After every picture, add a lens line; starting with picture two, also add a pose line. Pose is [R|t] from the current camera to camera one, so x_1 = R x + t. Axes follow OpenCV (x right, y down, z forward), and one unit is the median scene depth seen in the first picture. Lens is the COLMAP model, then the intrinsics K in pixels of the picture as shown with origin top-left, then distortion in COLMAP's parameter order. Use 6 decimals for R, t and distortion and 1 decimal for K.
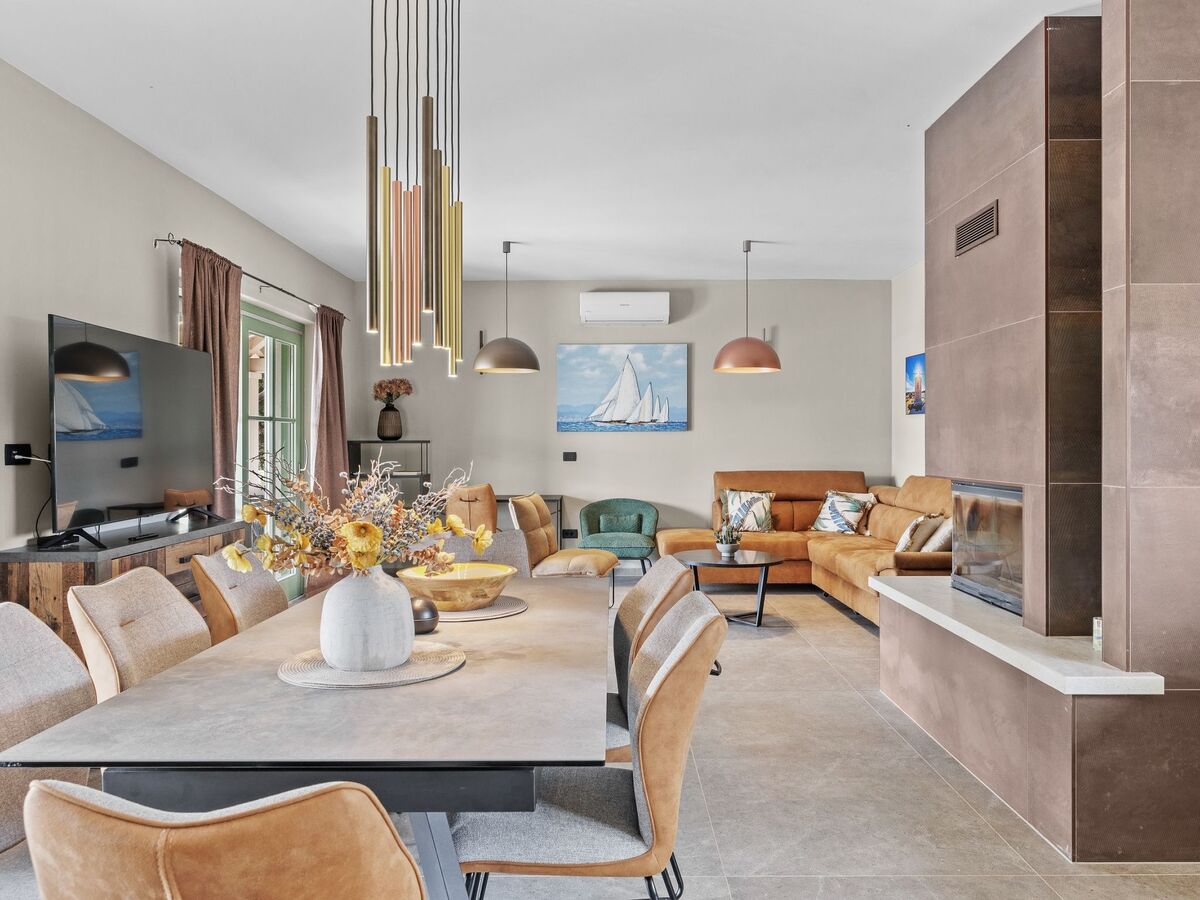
lens RADIAL K [[842.8, 0, 596.7], [0, 842.8, 449.6], [0, 0, 1]] dist [-0.011071, 0.000576]
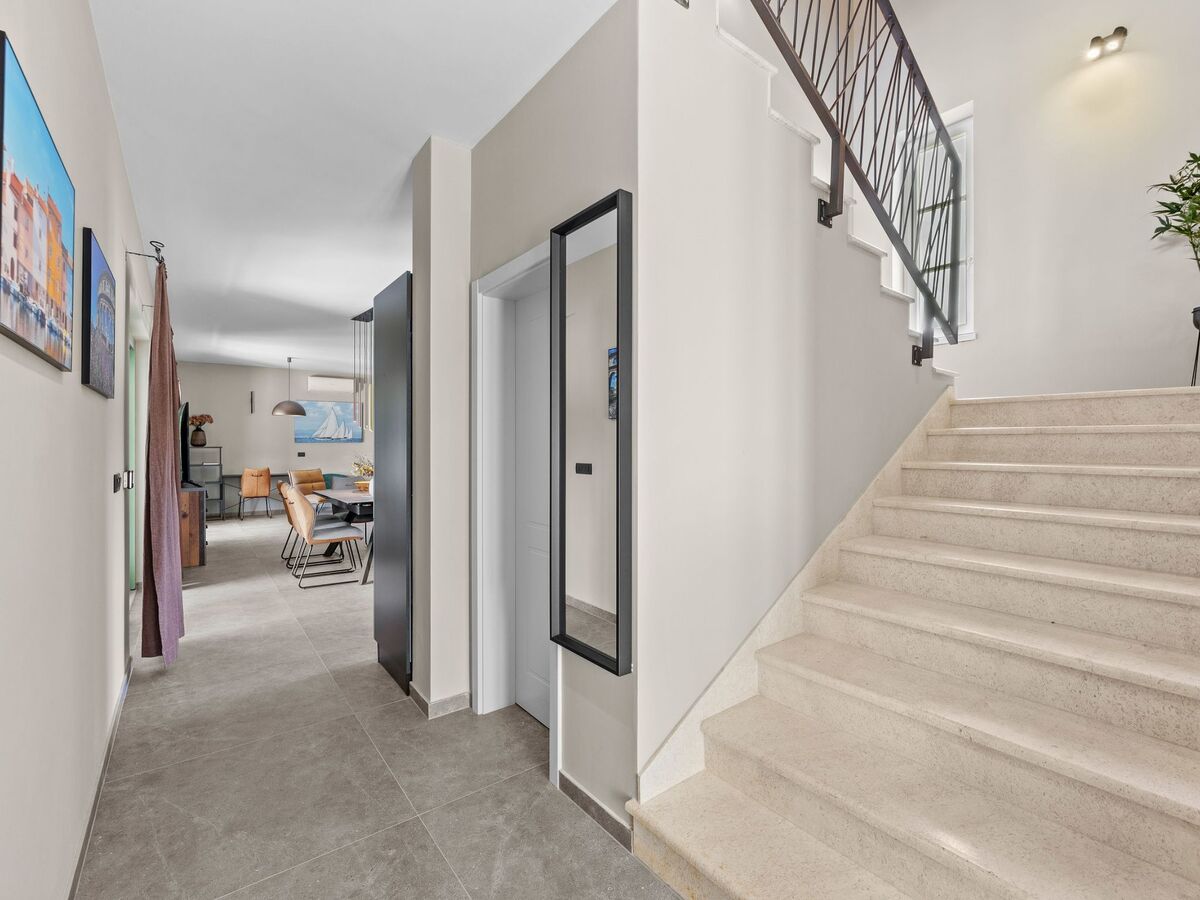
lens RADIAL K [[562.1, 0, 598.0], [0, 562.1, 450.2], [0, 0, 1]] dist [0.001423, 0.000926]
pose [[0.798409, -0.002303, 0.602111, -0.303348], [0.003445, 0.999994, -0.000743, 0.001108], [-0.602105, 0.002667, 0.798412, -0.584372]]
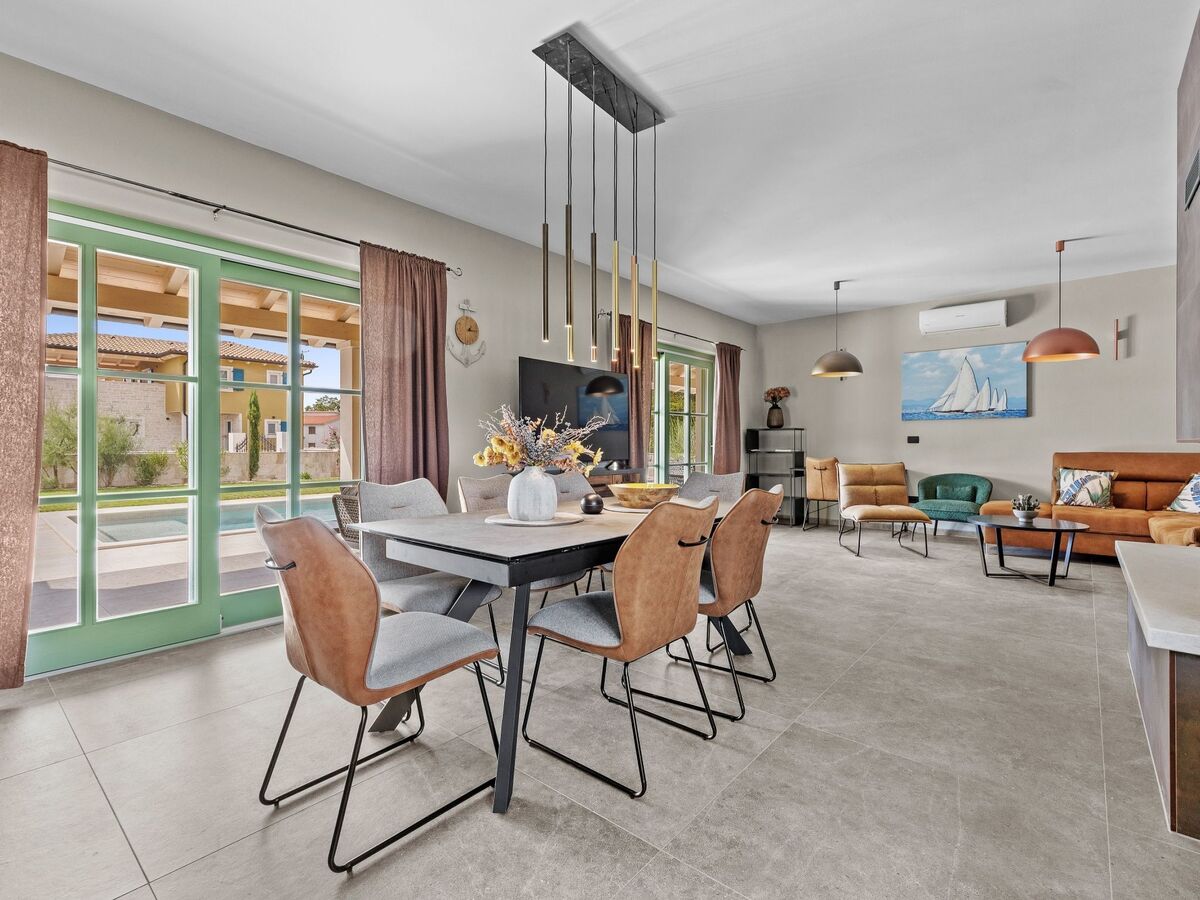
lens RADIAL K [[562.1, 0, 601.3], [0, 562.1, 444.2], [0, 0, 1]] dist [0.001423, 0.000926]
pose [[0.768968, 0.004826, -0.639269, 0.162280], [-0.008507, 0.999960, -0.002684, 0.023133], [0.639230, 0.007502, 0.768979, 0.036358]]
